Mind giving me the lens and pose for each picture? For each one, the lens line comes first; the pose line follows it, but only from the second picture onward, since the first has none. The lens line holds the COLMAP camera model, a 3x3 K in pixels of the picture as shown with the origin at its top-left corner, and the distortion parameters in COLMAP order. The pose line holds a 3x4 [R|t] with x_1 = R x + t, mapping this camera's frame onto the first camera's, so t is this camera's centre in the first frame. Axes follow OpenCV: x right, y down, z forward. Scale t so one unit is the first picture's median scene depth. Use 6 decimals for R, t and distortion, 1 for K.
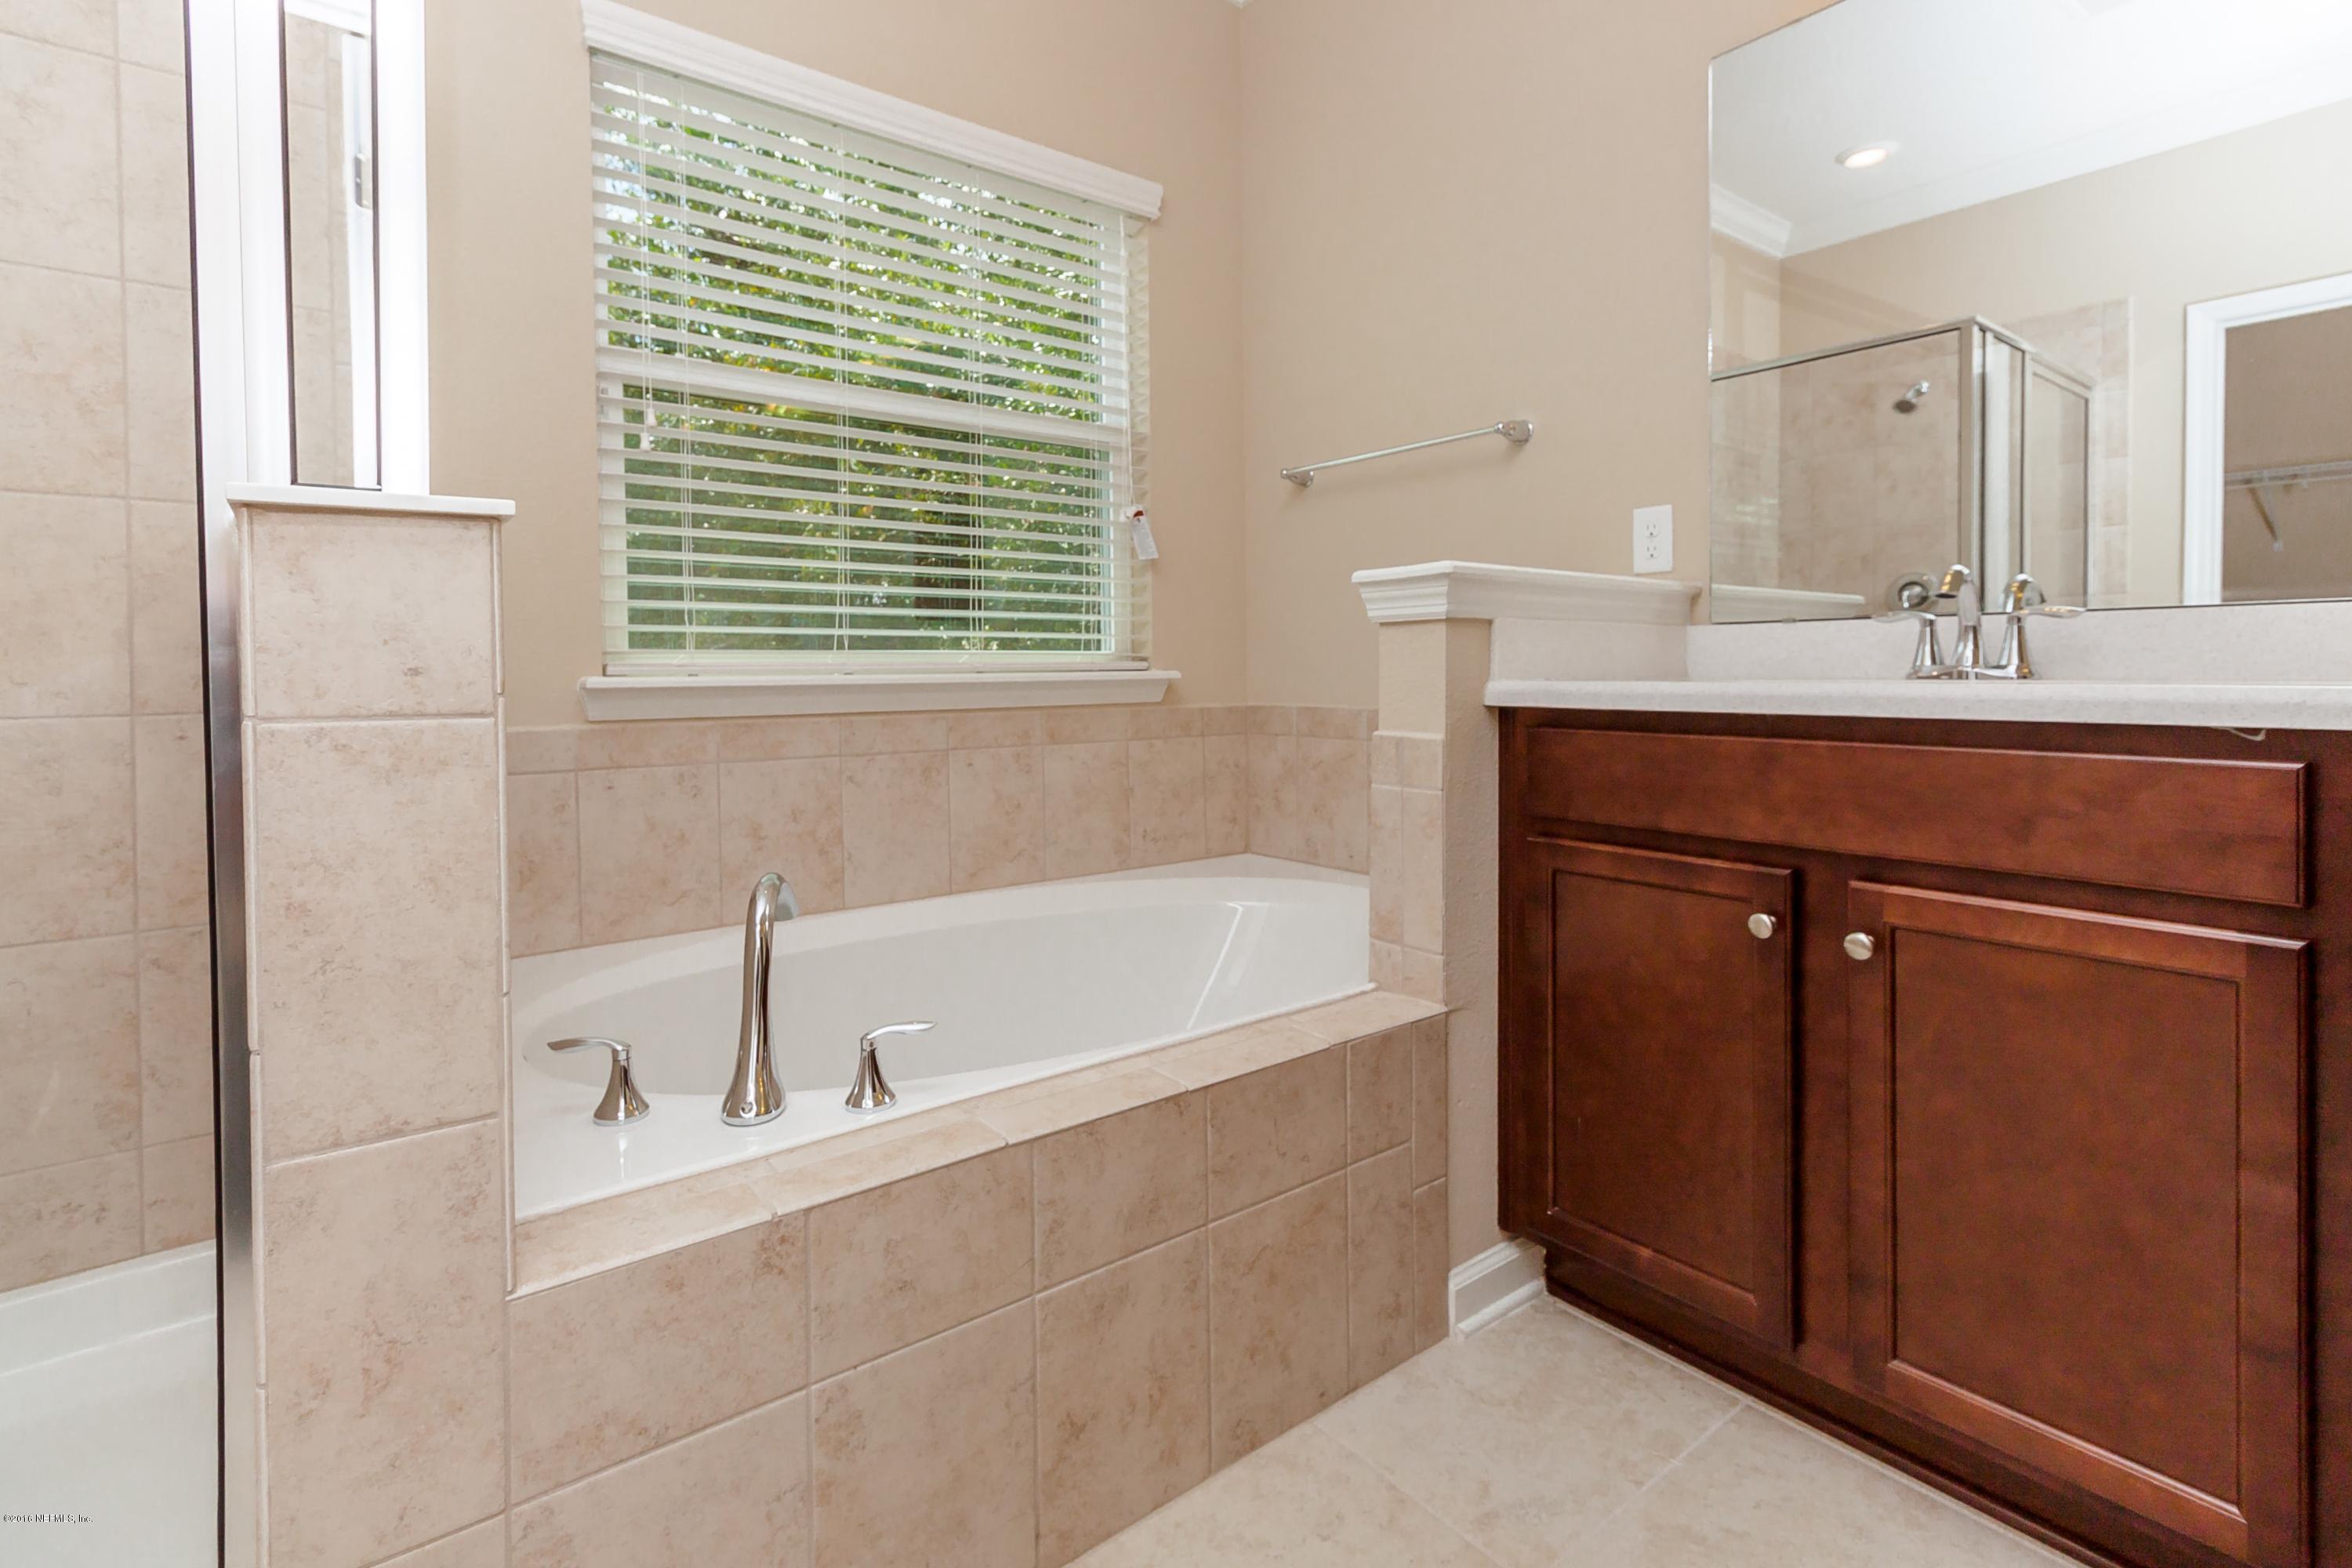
lens RADIAL K [[1109.6, 0, 1176.5], [0, 1109.6, 674.6], [0, 0, 1]] dist [0.001783, 0.000237]
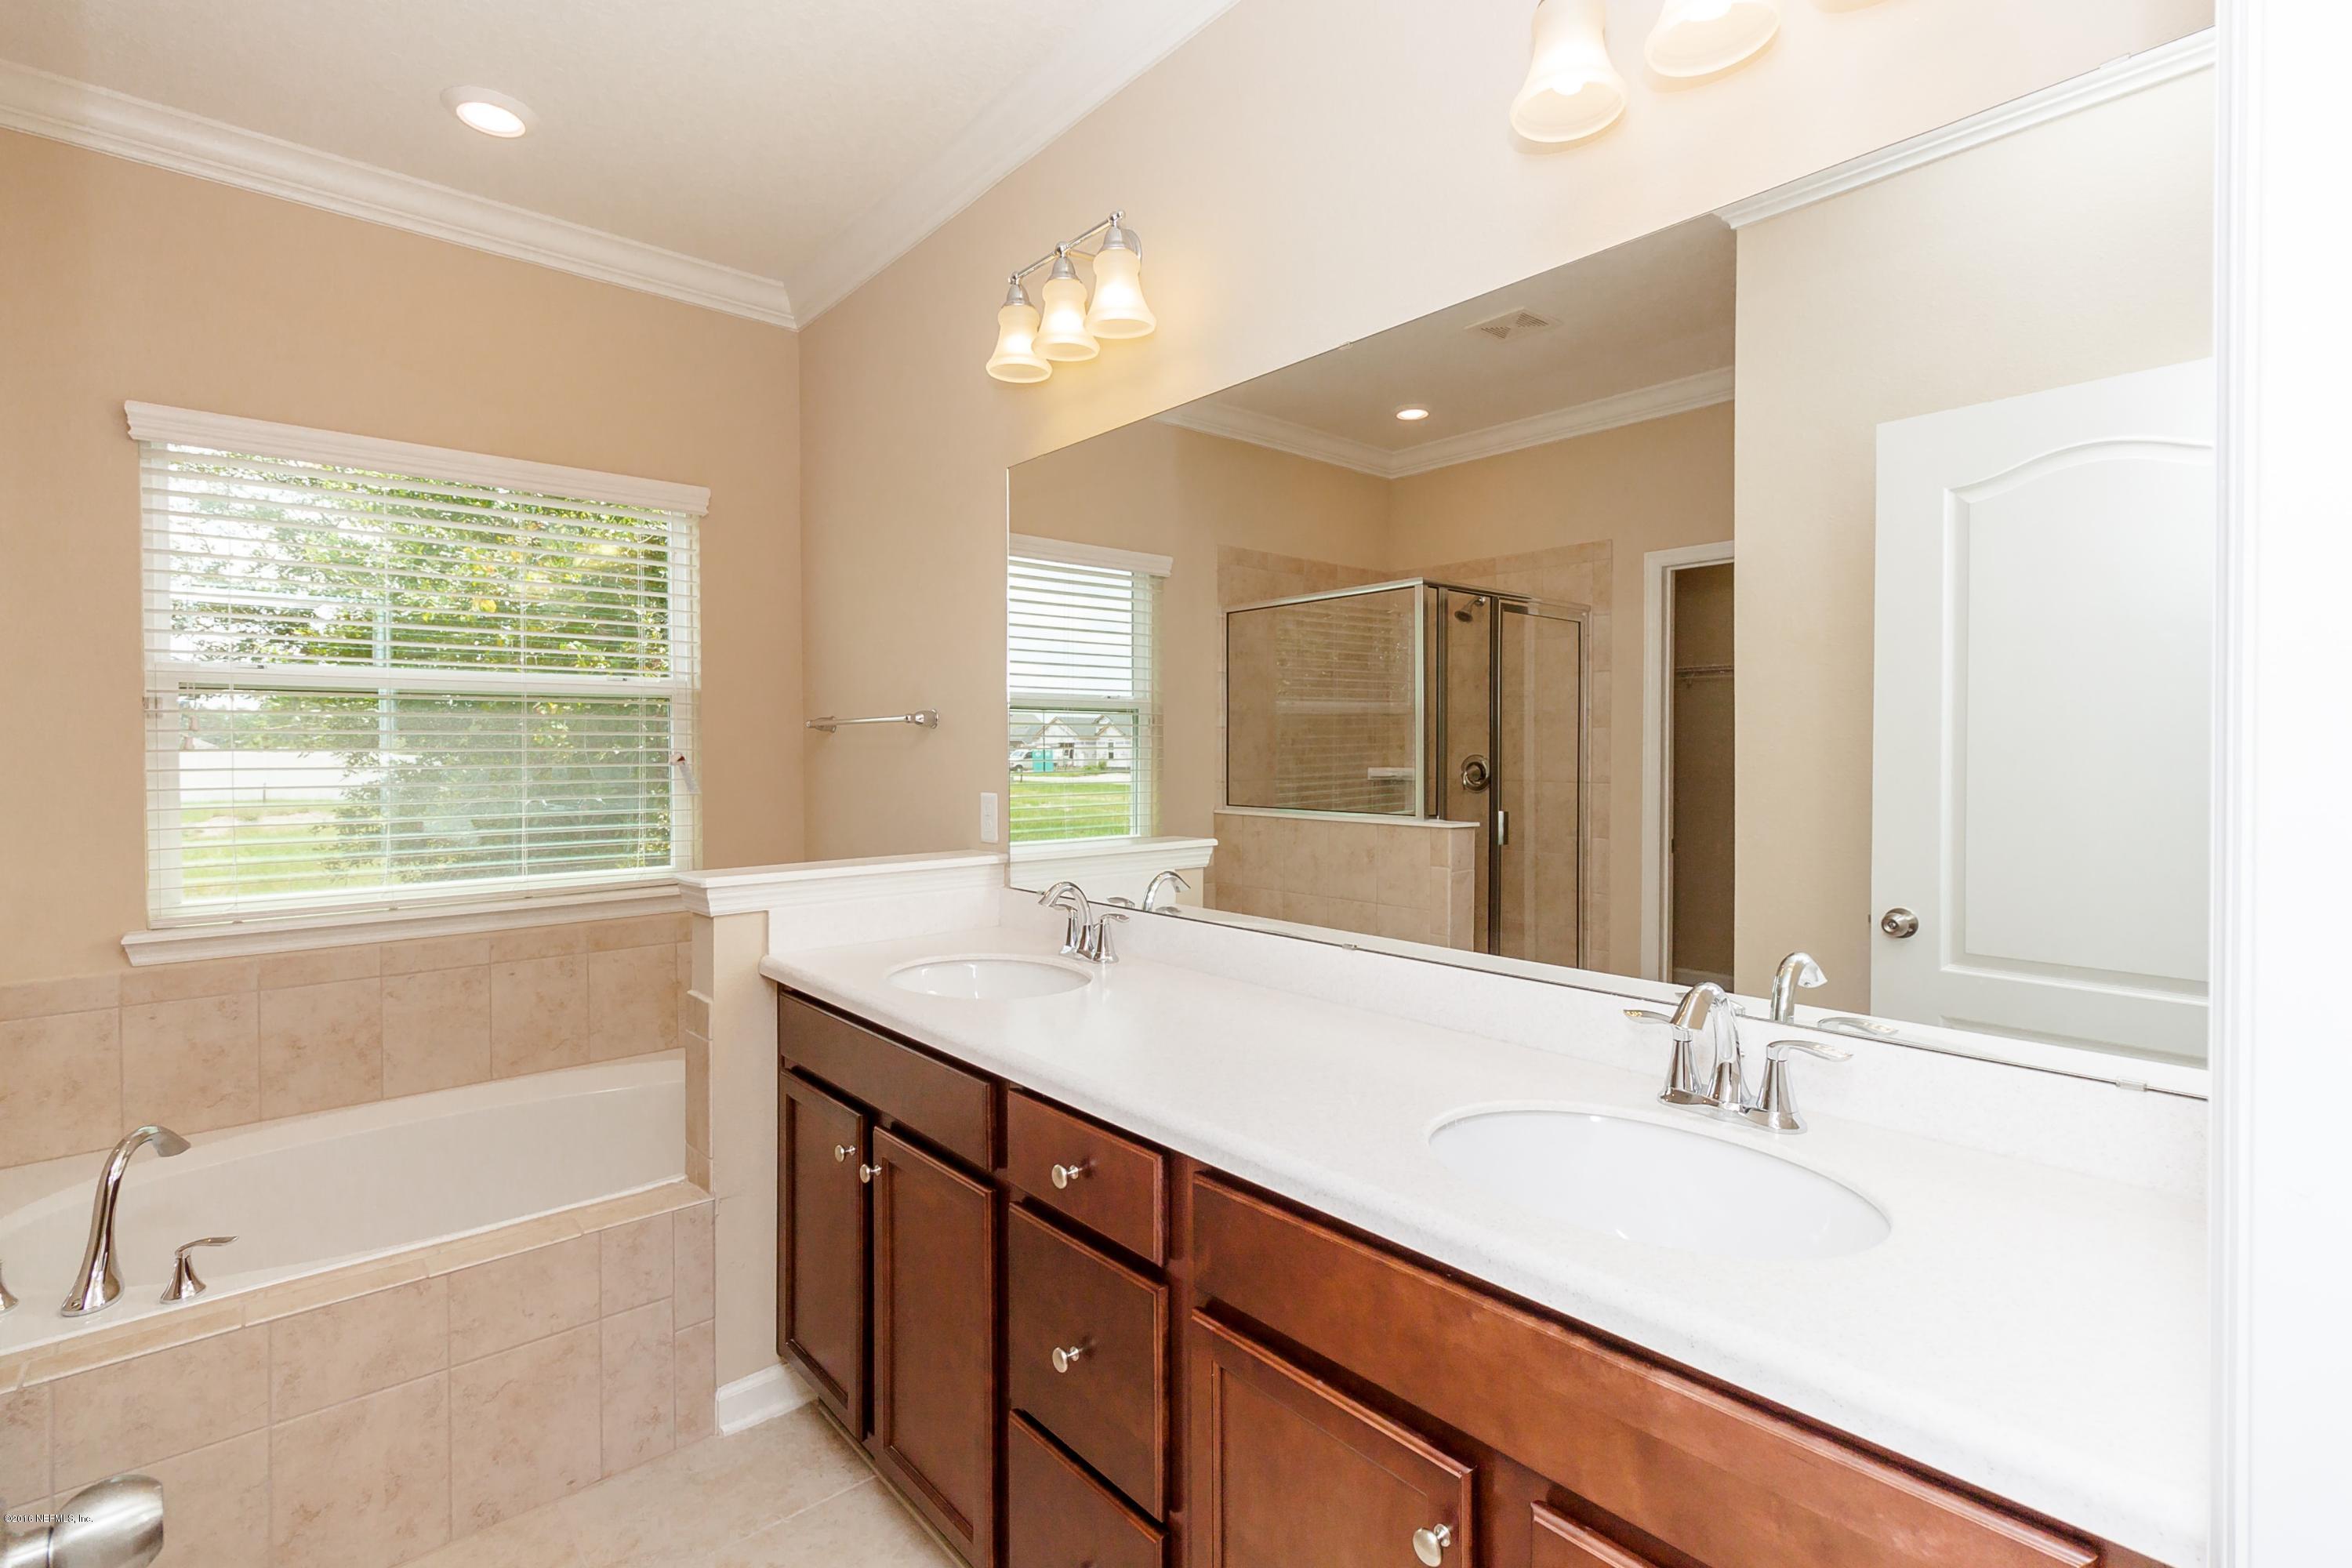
lens RADIAL K [[1095.4, 0, 1180.8], [0, 1095.4, 748.7], [0, 0, 1]] dist [0.000518, 0.000253]
pose [[0.998479, -0.000771, 0.055127, 0.819507], [0.000846, 0.999999, -0.001325, -0.280135], [-0.055126, 0.001370, 0.998478, -0.432892]]
